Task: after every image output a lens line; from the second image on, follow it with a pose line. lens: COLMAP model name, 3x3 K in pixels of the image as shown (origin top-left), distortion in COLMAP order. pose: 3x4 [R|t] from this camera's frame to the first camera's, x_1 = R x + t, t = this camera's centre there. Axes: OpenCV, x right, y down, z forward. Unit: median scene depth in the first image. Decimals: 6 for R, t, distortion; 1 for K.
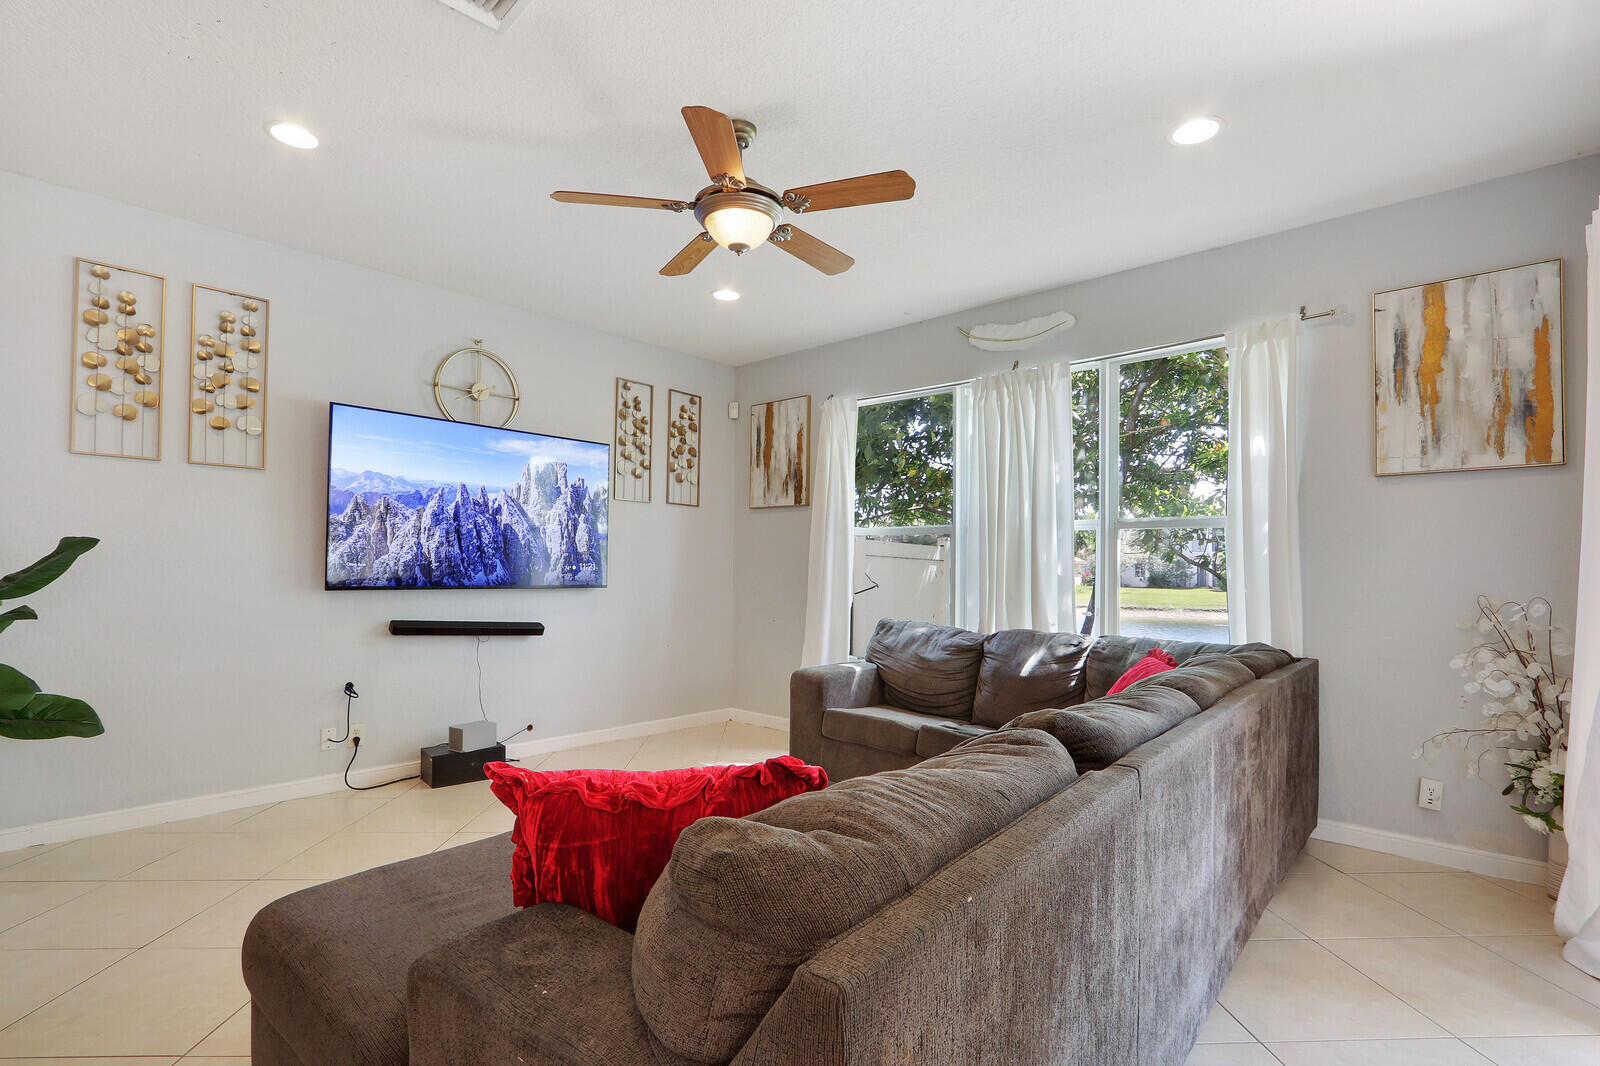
lens RADIAL K [[746.4, 0, 797.0], [0, 746.4, 558.0], [0, 0, 1]] dist [-0.014052, 0.000406]
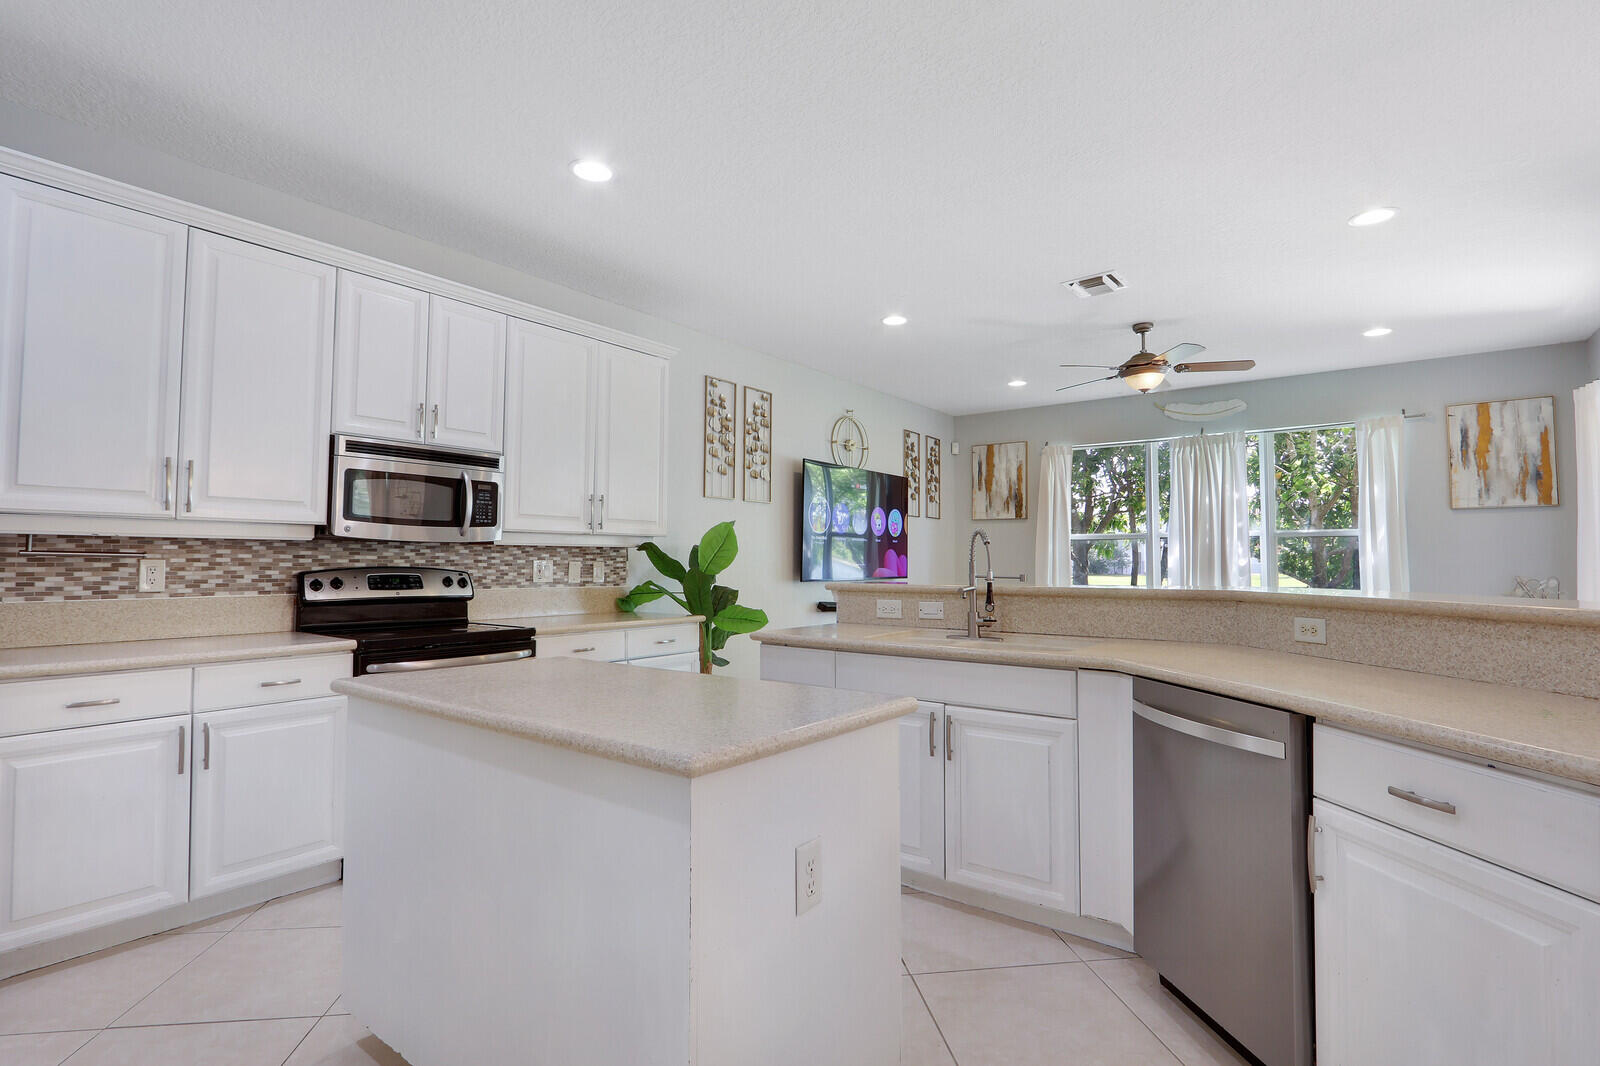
lens RADIAL K [[746.4, 0, 777.6], [0, 746.4, 526.1], [0, 0, 1]] dist [-0.014052, 0.000406]
pose [[0.997303, -0.003939, 0.073289, -0.952406], [0.006278, 0.999477, -0.031716, -0.024571], [-0.073126, 0.032091, 0.996806, -0.635630]]
